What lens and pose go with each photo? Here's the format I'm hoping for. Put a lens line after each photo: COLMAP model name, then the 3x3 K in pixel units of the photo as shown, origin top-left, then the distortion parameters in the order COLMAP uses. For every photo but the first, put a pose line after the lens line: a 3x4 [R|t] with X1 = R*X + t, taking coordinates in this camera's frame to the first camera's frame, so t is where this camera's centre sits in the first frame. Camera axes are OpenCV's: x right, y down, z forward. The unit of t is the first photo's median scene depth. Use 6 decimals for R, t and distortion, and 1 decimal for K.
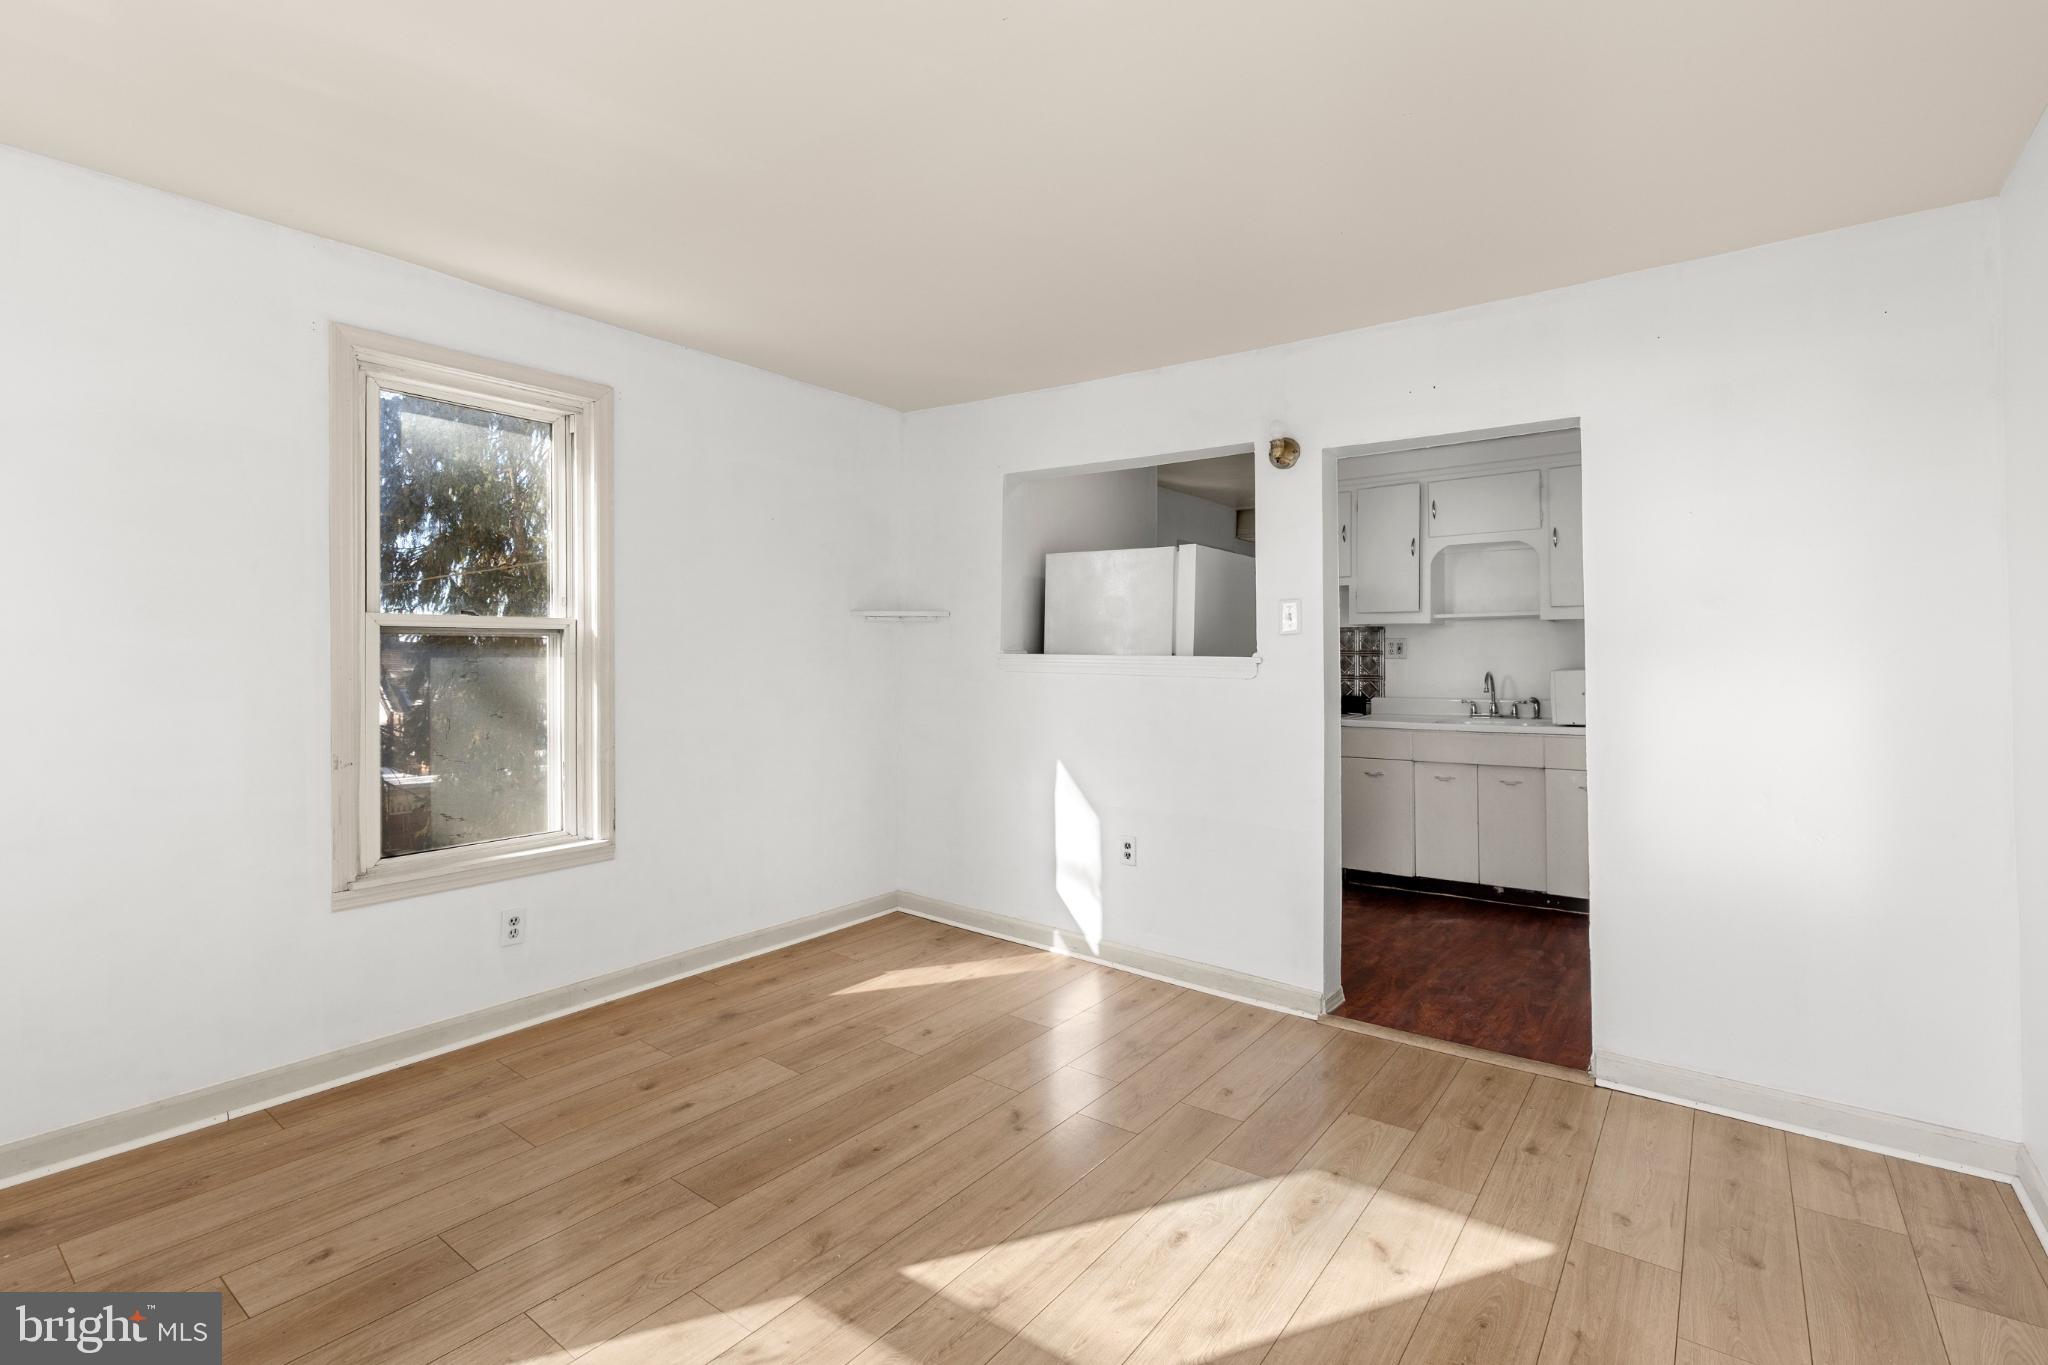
lens RADIAL K [[927.6, 0, 1056.1], [0, 927.6, 656.5], [0, 0, 1]] dist [0.003279, 0.000819]
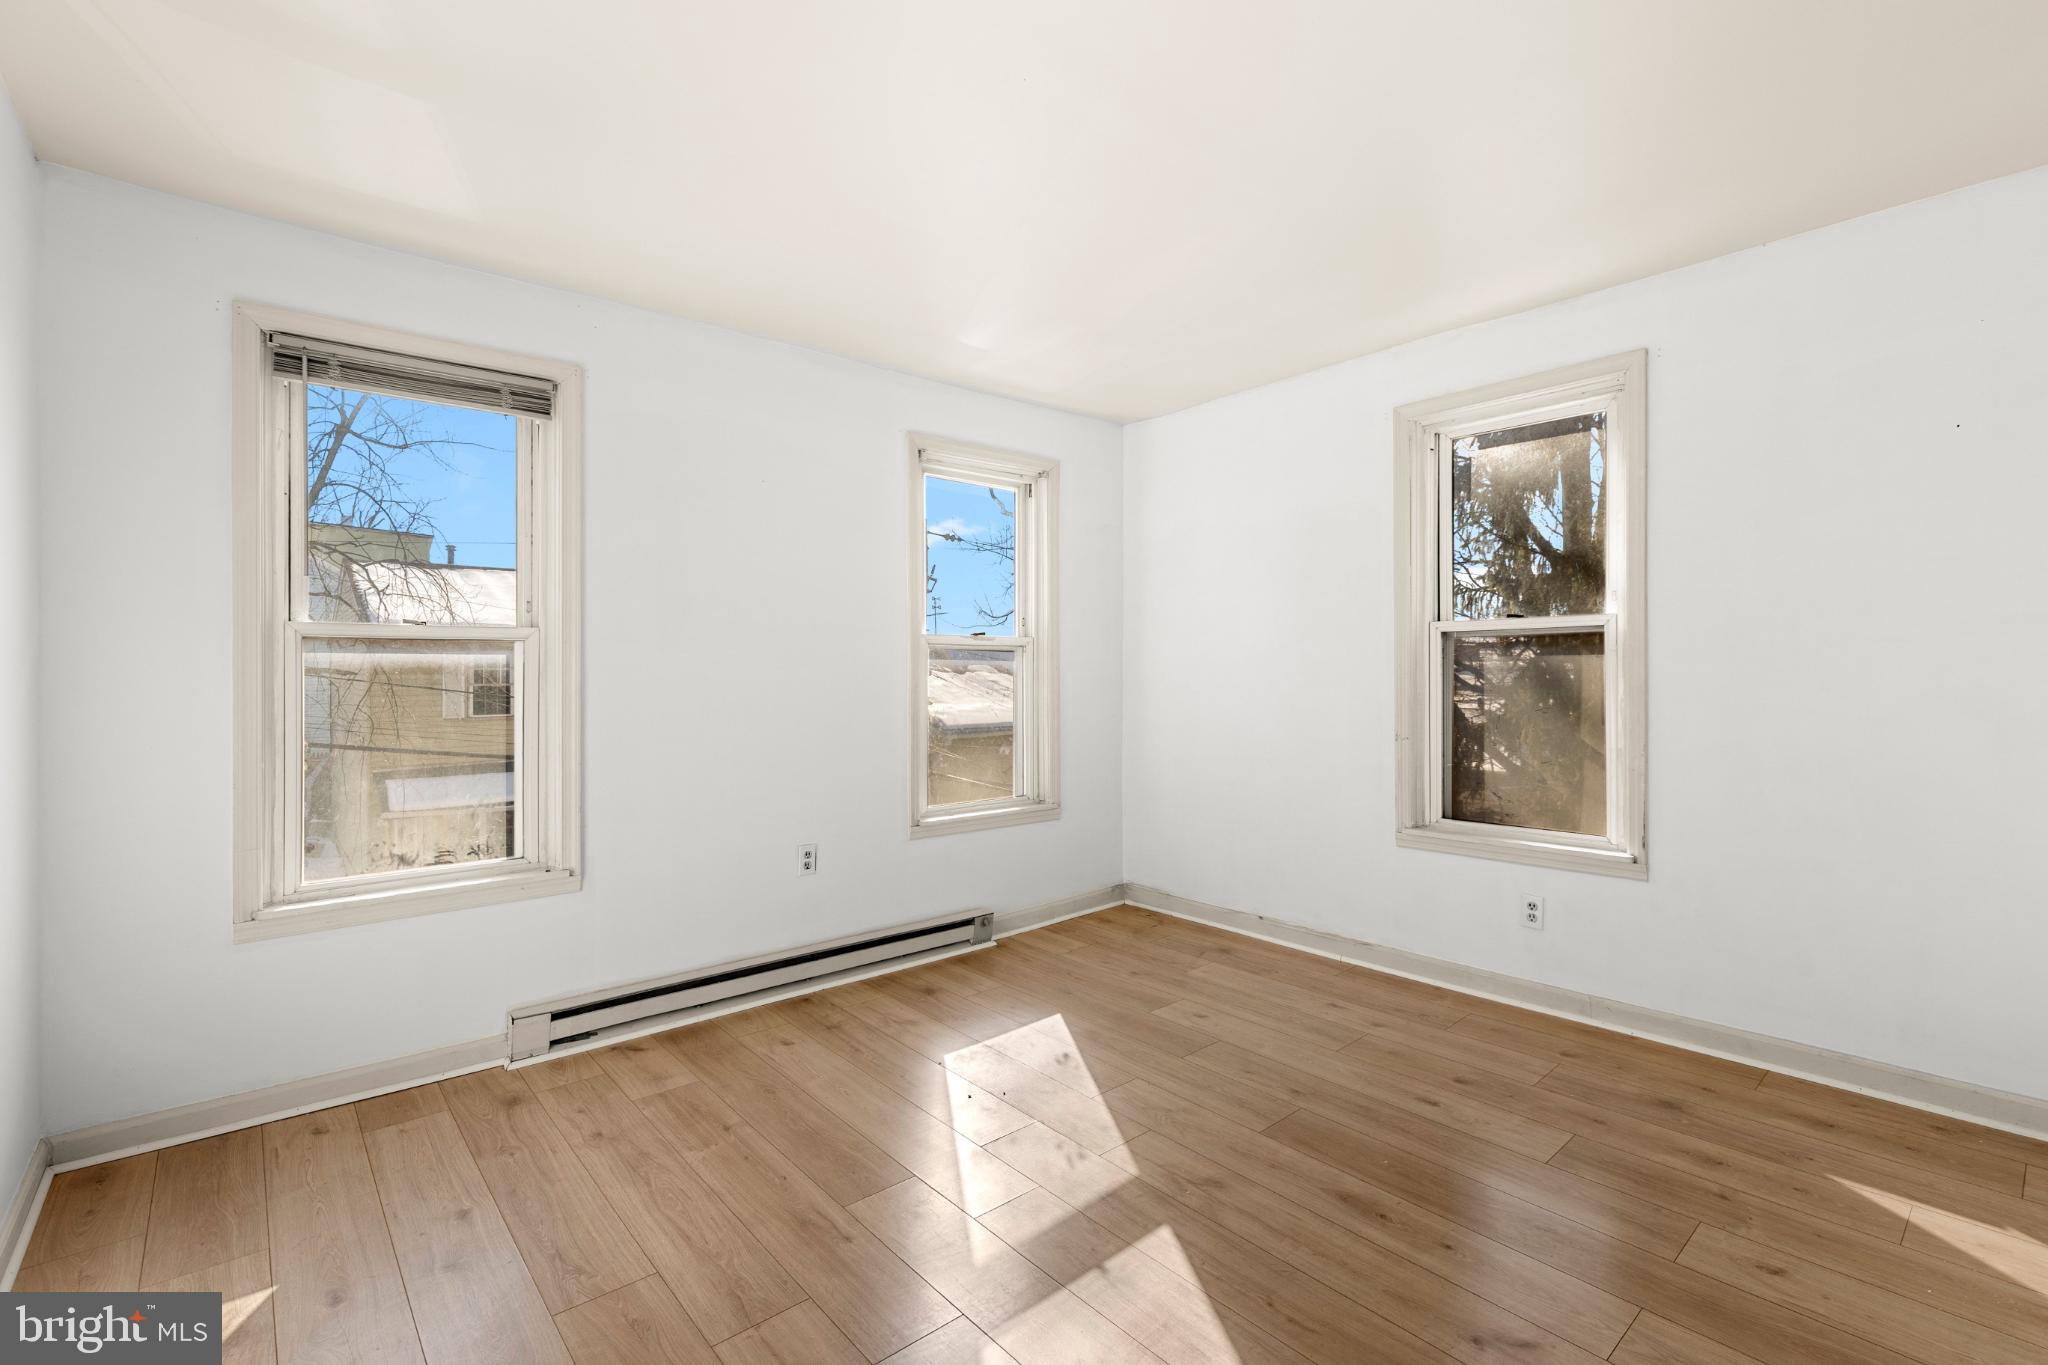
lens RADIAL K [[927.6, 0, 1031.1], [0, 927.6, 677.1], [0, 0, 1]] dist [0.003279, 0.000819]
pose [[-0.227912, 0.011277, -0.973616, 0.641672], [0.009370, 0.999912, 0.009388, 0.011482], [0.973637, -0.006983, -0.227998, 0.778263]]
